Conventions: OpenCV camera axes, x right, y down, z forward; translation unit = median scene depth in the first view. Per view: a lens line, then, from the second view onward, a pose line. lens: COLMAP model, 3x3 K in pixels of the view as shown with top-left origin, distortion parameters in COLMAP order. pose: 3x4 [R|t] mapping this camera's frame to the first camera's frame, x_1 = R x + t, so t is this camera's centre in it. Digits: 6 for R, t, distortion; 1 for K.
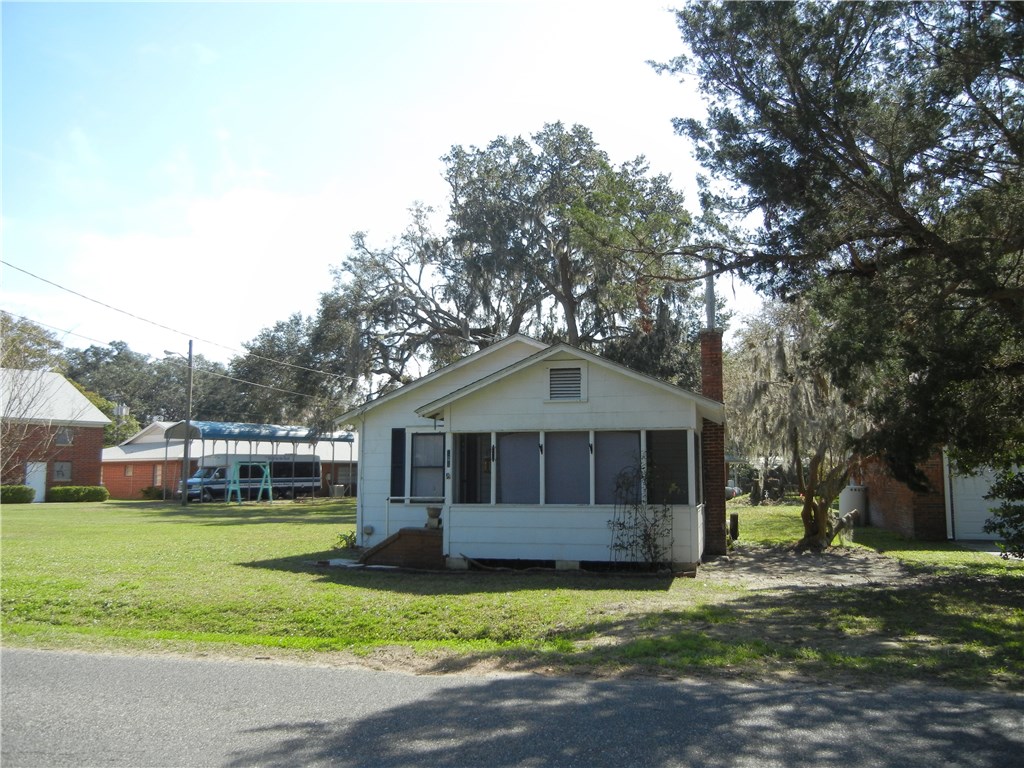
lens RADIAL K [[877.4, 0, 511.8], [0, 877.4, 389.0], [0, 0, 1]] dist [-0.005637, 0.014062]
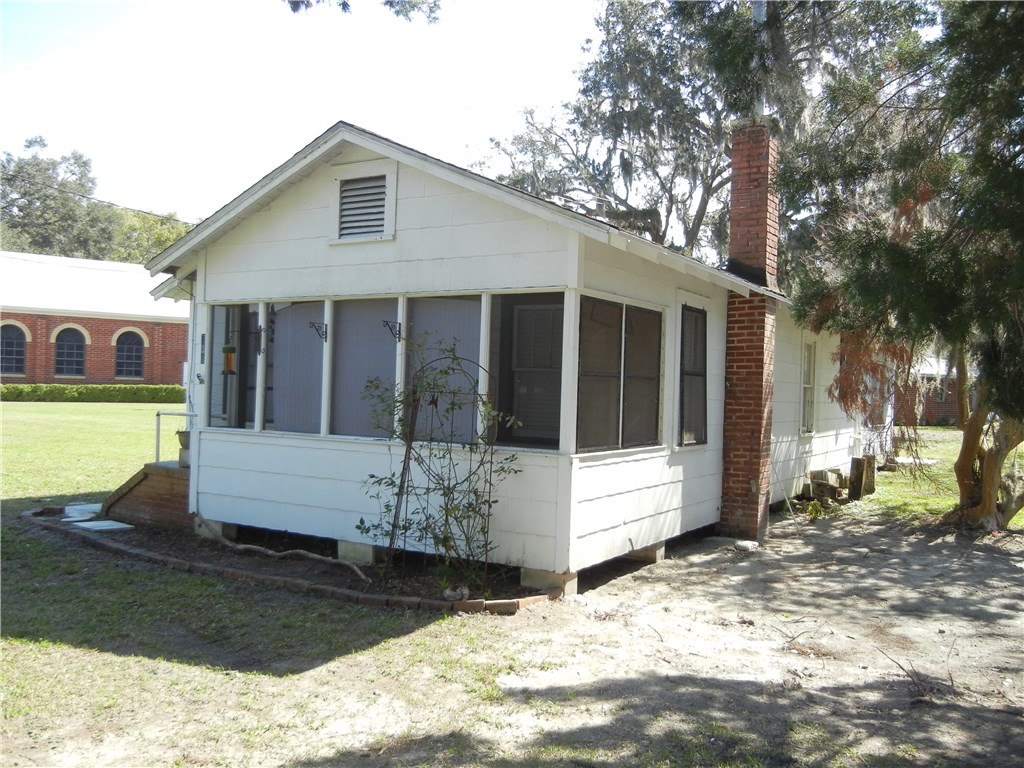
lens RADIAL K [[877.4, 0, 514.0], [0, 877.4, 377.4], [0, 0, 1]] dist [-0.005637, 0.014062]
pose [[0.952098, 0.022766, -0.304945, 0.306971], [0.004968, 0.995942, 0.089865, 0.048124], [0.305753, -0.087076, 0.948121, 0.523623]]
